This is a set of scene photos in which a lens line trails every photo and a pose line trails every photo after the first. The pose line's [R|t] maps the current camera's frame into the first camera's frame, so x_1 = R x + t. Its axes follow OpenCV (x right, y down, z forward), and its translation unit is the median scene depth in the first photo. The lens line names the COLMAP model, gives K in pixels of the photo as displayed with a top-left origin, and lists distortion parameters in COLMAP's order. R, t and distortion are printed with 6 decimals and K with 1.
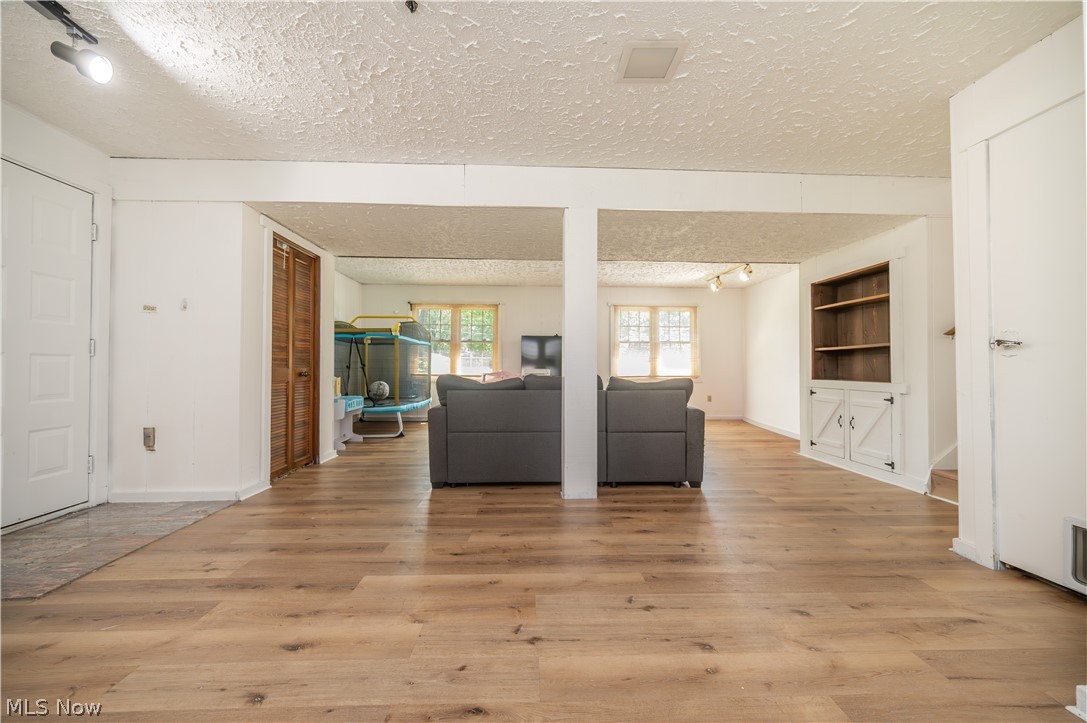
lens RADIAL K [[429.2, 0, 549.4], [0, 429.2, 357.0], [0, 0, 1]] dist [0.000605, -0.000448]
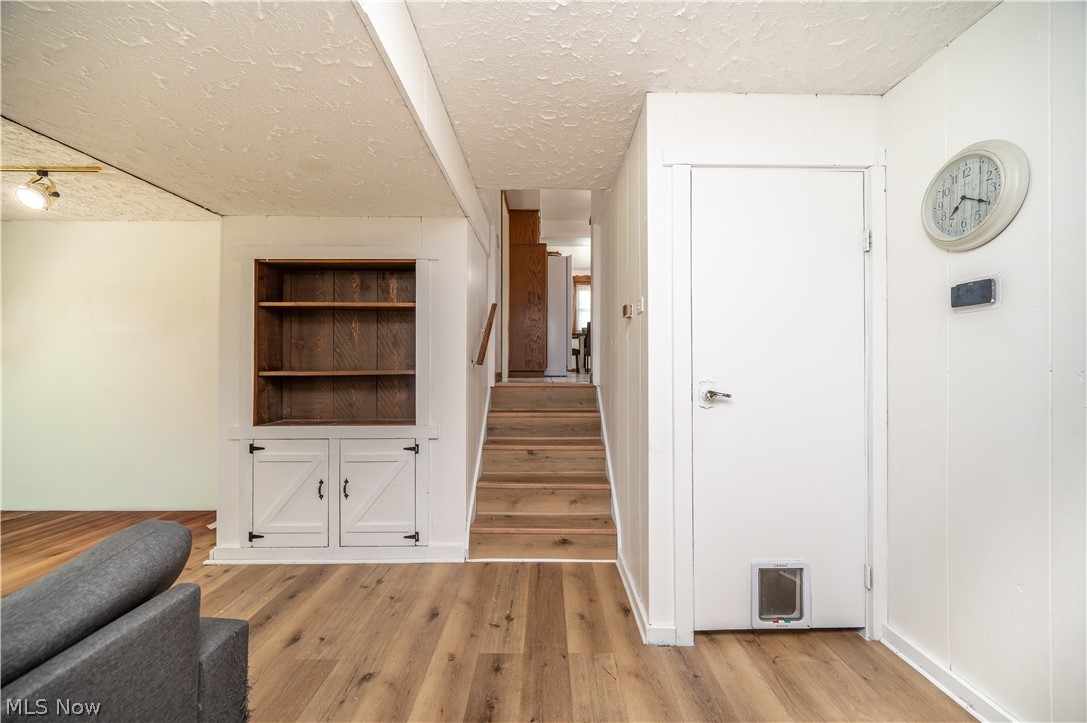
lens RADIAL K [[429.2, 0, 546.2], [0, 429.2, 362.4], [0, 0, 1]] dist [0.000605, -0.000448]
pose [[0.046652, -0.000951, 0.998911, 0.060942], [-0.021022, 0.999777, 0.001934, -0.047698], [-0.998690, -0.021090, 0.046622, 0.655455]]
